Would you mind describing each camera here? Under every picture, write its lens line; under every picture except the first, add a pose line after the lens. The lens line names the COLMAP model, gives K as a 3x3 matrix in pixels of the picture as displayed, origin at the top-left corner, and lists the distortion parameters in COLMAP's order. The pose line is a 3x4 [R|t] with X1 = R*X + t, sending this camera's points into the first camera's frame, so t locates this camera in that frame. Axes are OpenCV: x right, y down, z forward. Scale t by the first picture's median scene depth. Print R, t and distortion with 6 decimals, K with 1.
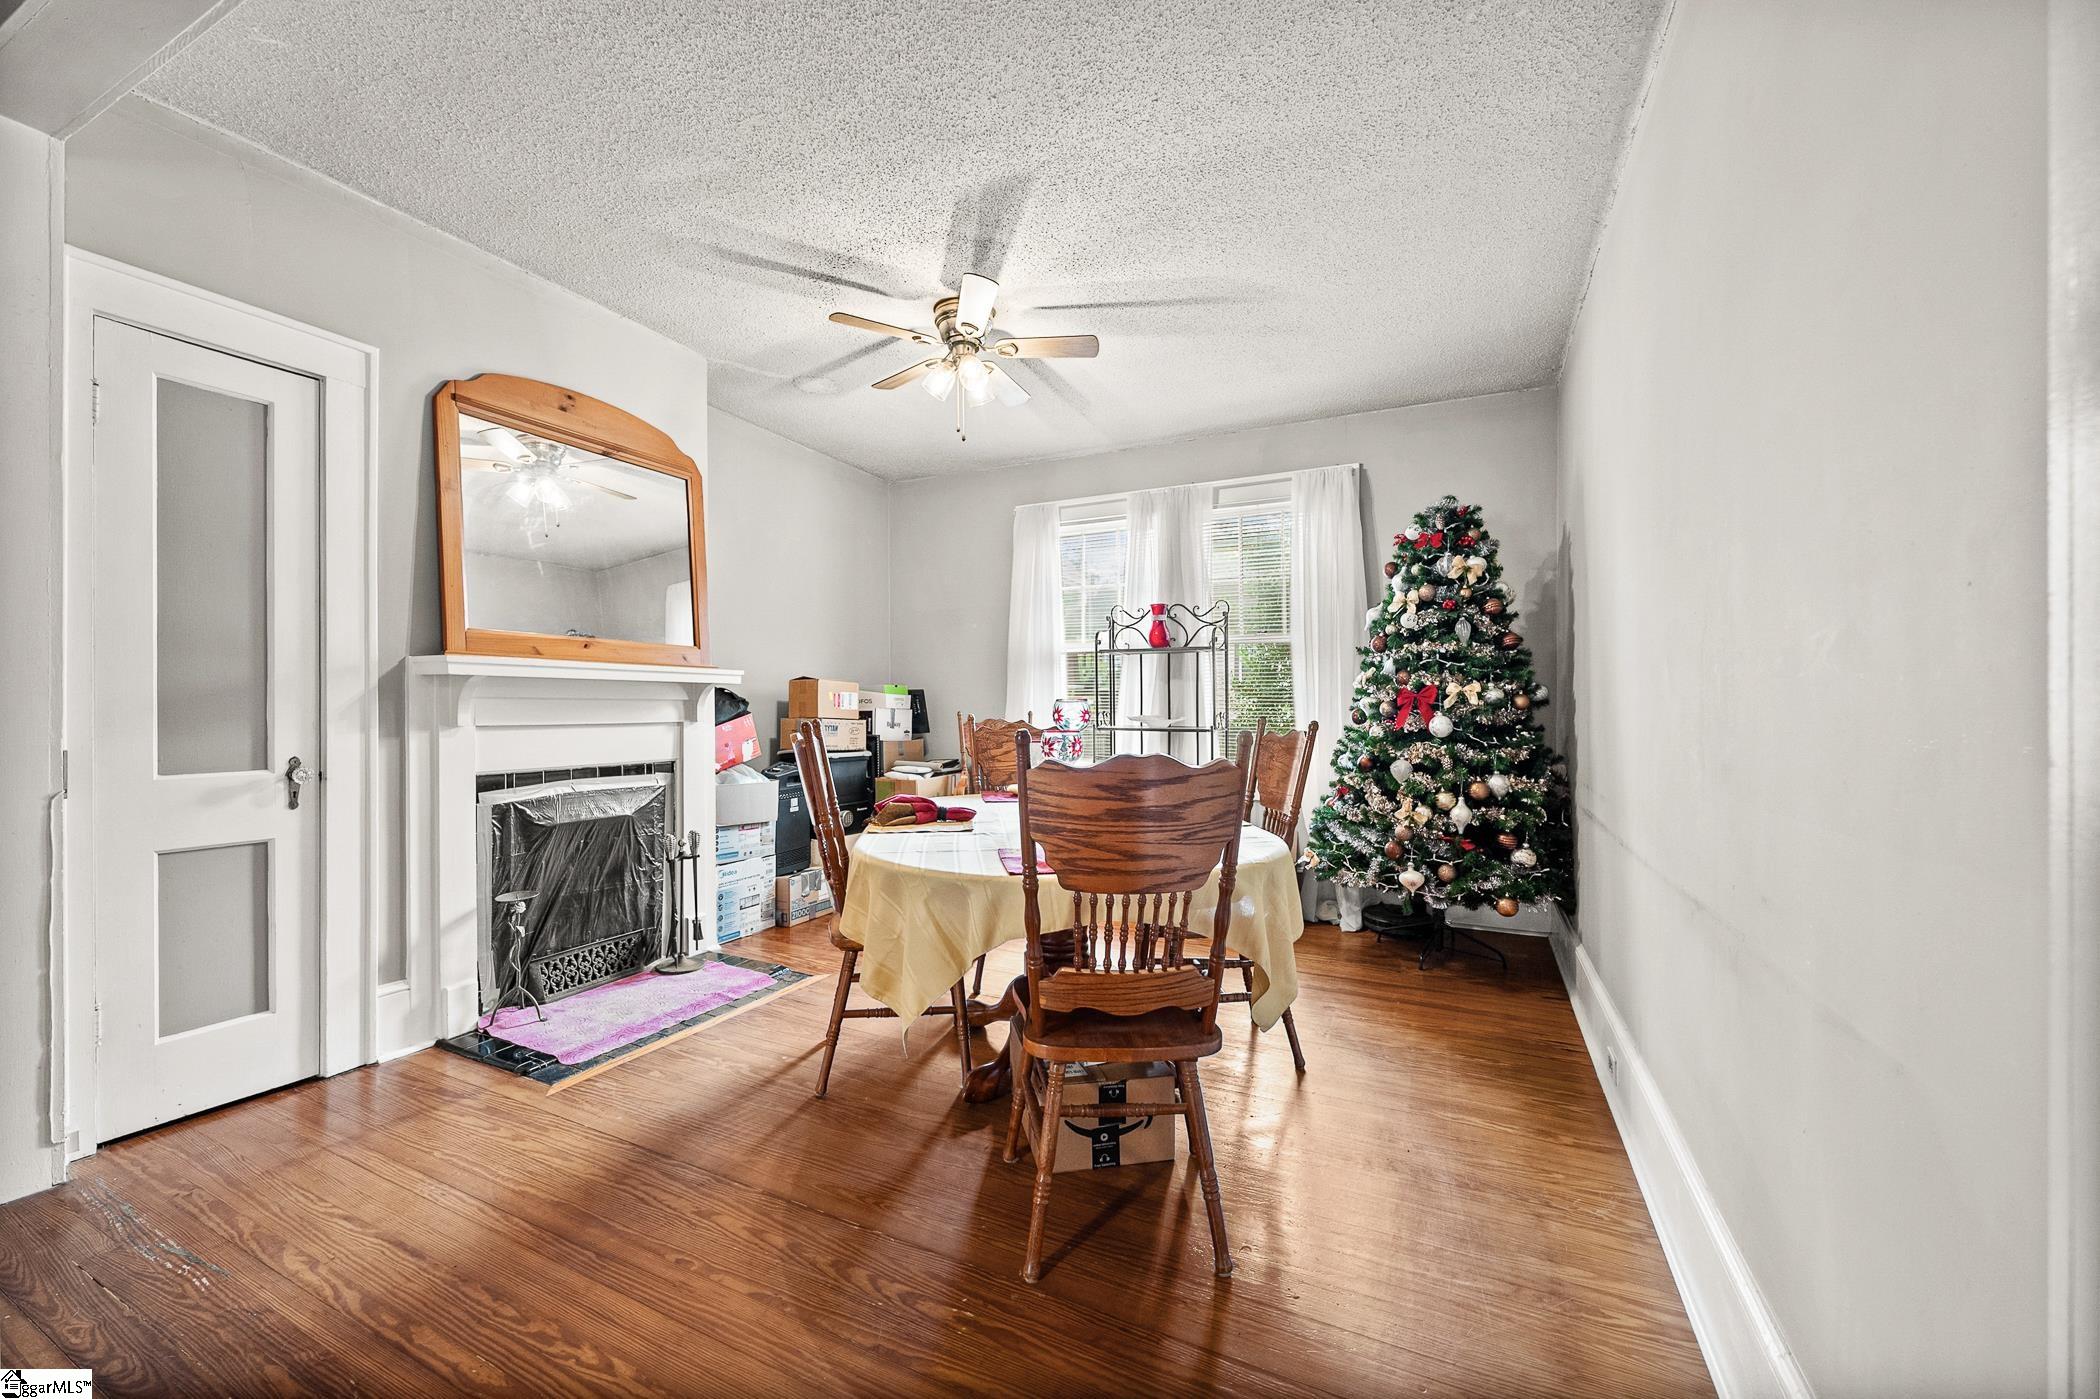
lens RADIAL K [[838.3, 0, 1046.5], [0, 838.3, 718.6], [0, 0, 1]] dist [-0.001782, -0.000061]
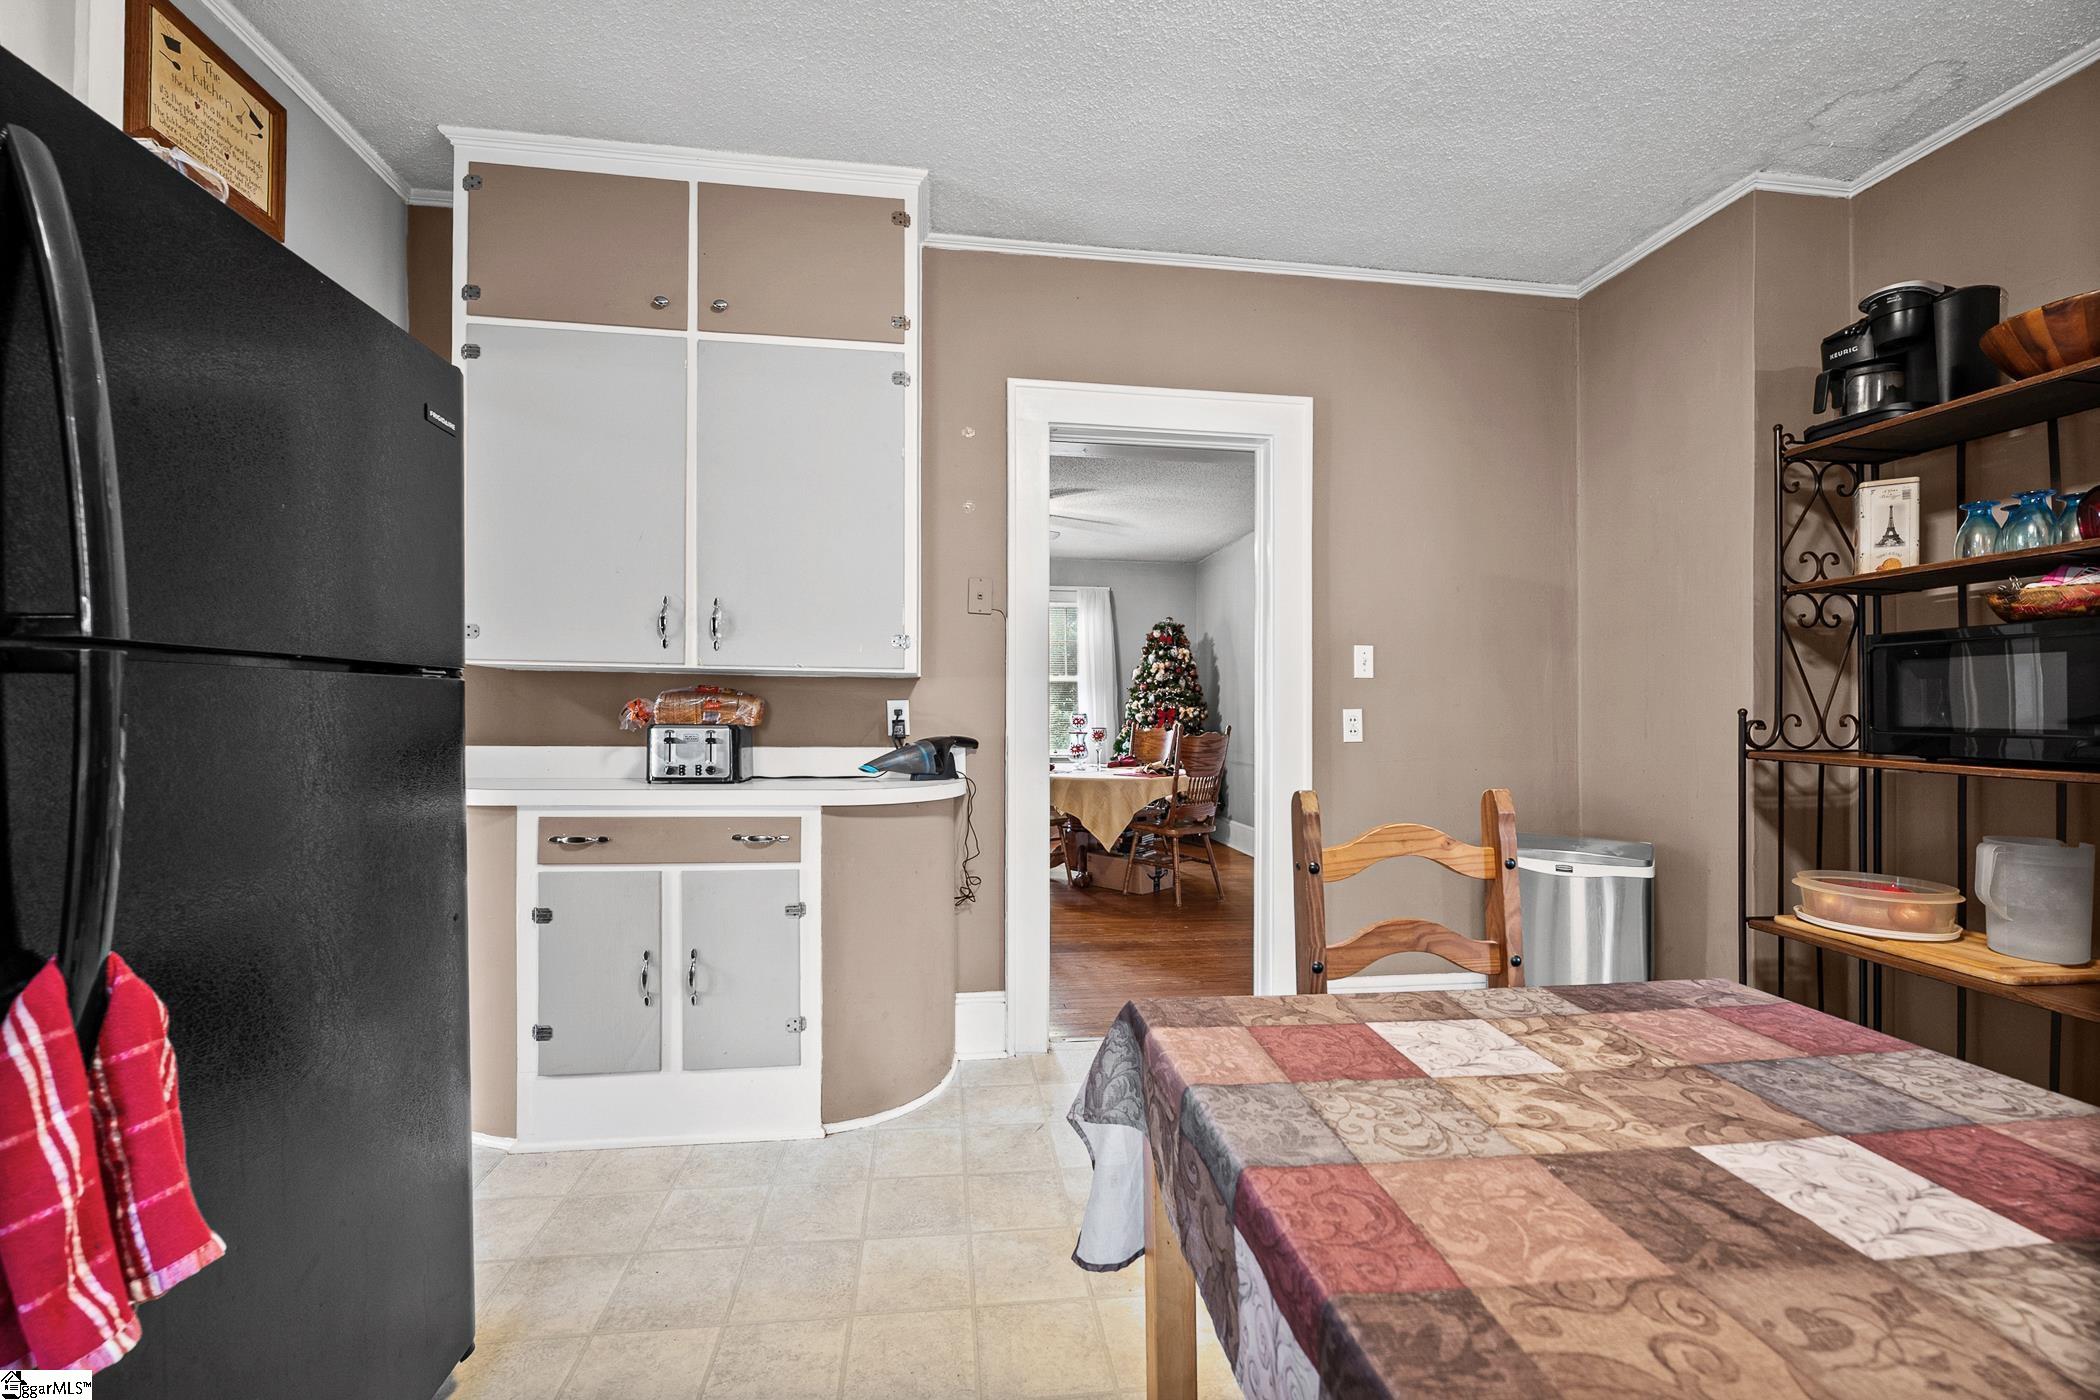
lens RADIAL K [[845.1, 0, 1039.8], [0, 845.1, 700.5], [0, 0, 1]] dist [-0.002980, -0.000124]
pose [[0.827438, 0.016559, 0.561313, -1.024370], [0.003381, 0.999400, -0.034465, 0.013776], [-0.561547, 0.030416, 0.826885, -0.588570]]
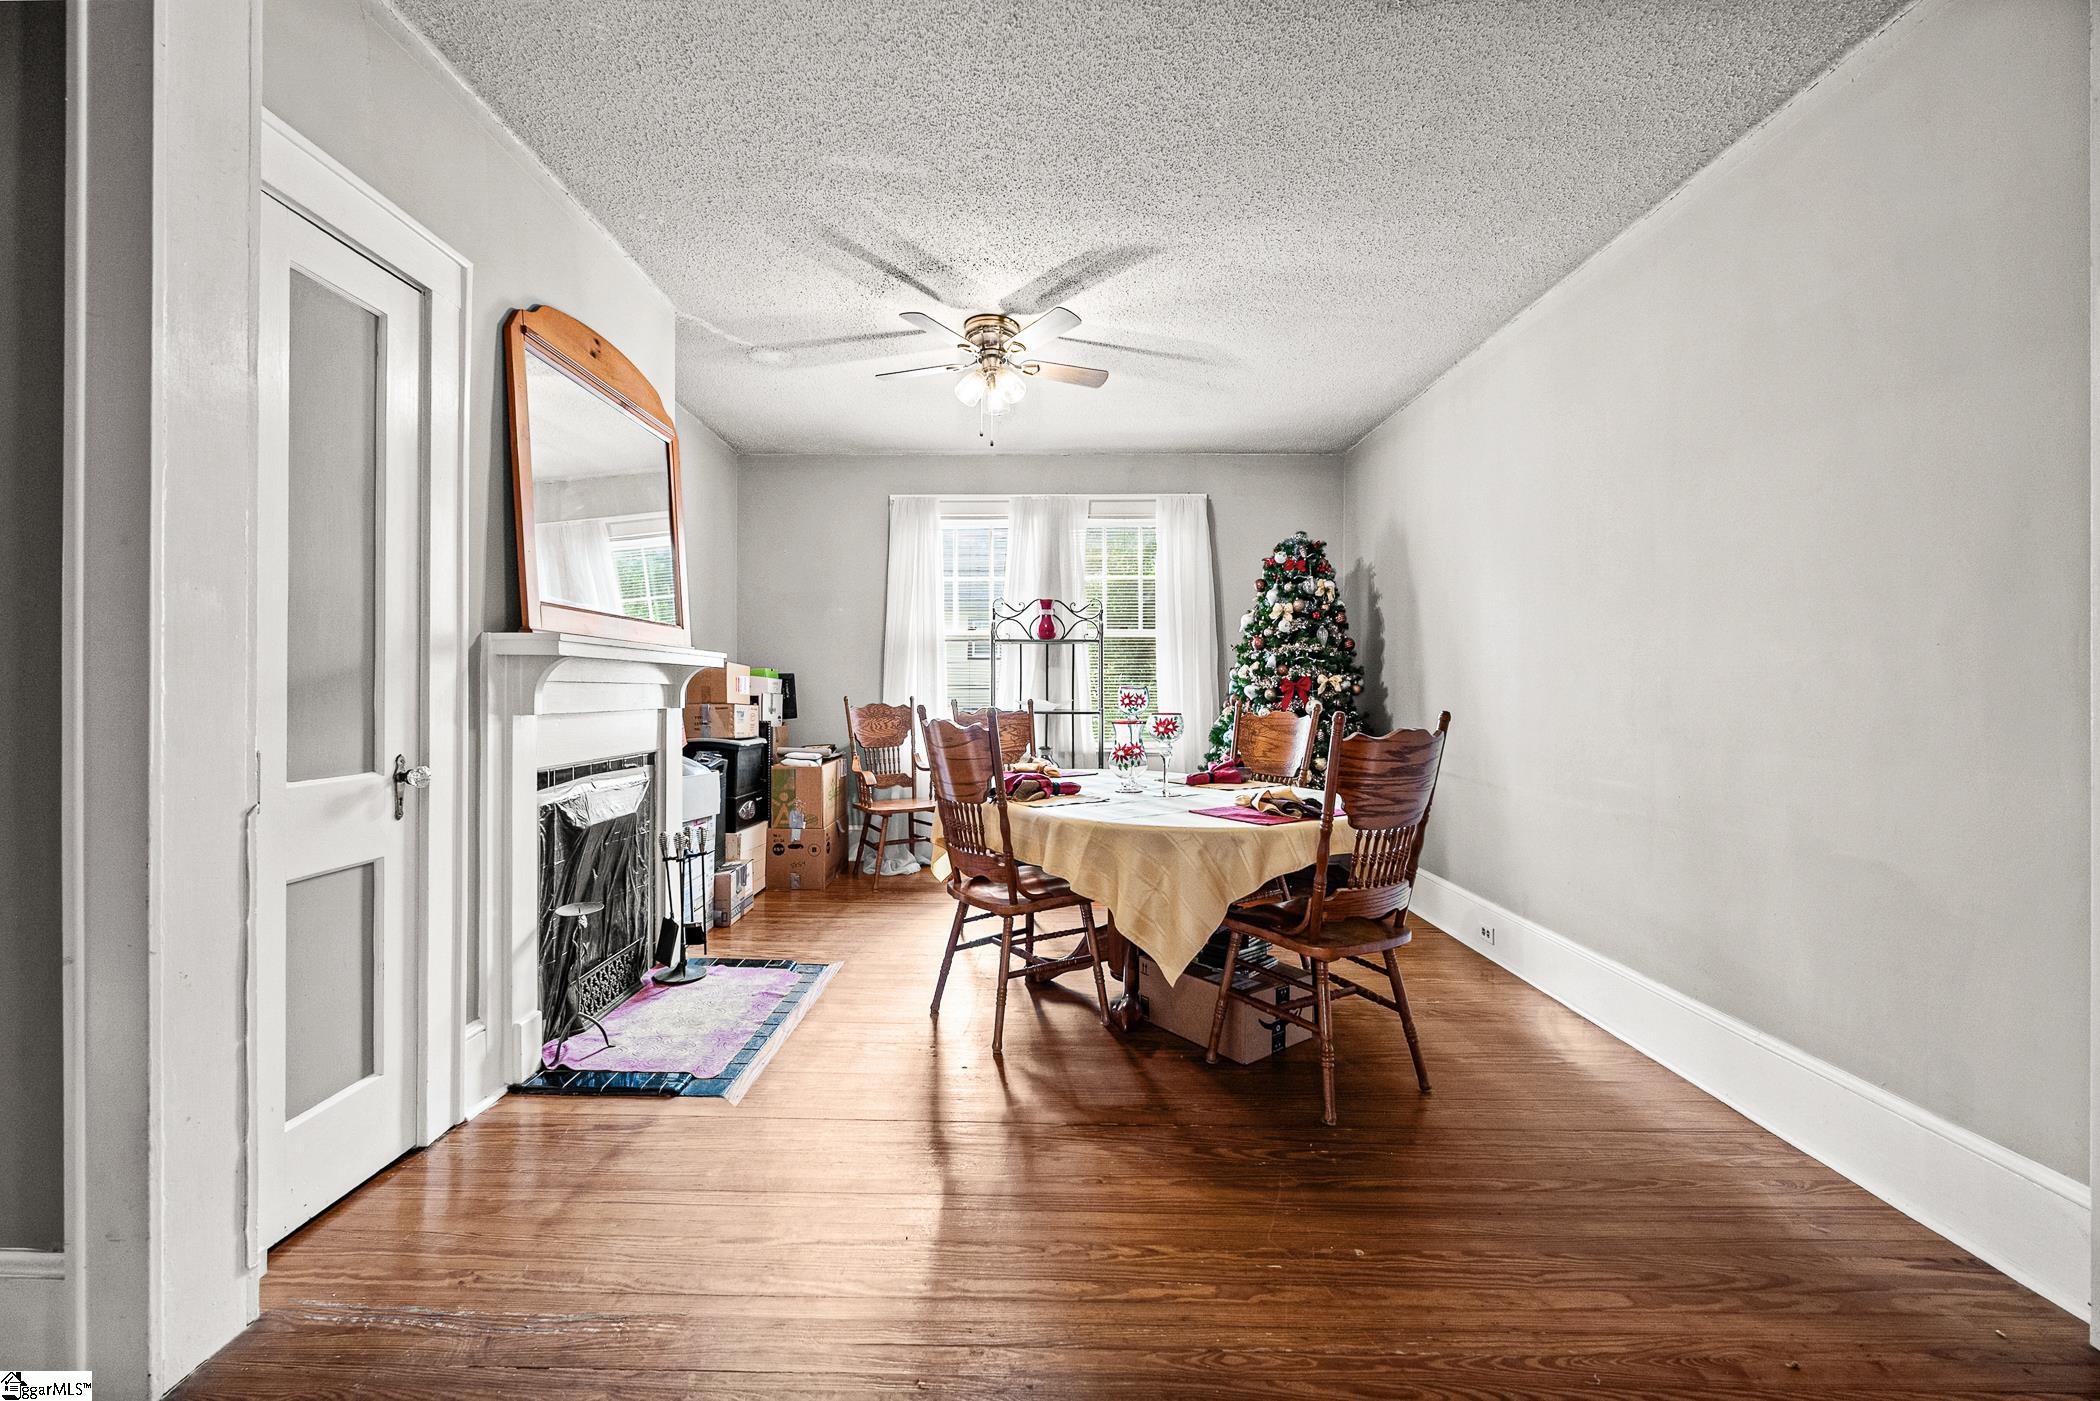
lens RADIAL K [[845.1, 0, 1039.8], [0, 845.1, 701.0], [0, 0, 1]] dist [-0.002980, -0.000124]
pose [[0.896912, -0.003311, 0.442197, -0.497253], [0.003879, 0.999992, -0.000381, -0.002309], [-0.442192, 0.002057, 0.896918, -0.002117]]
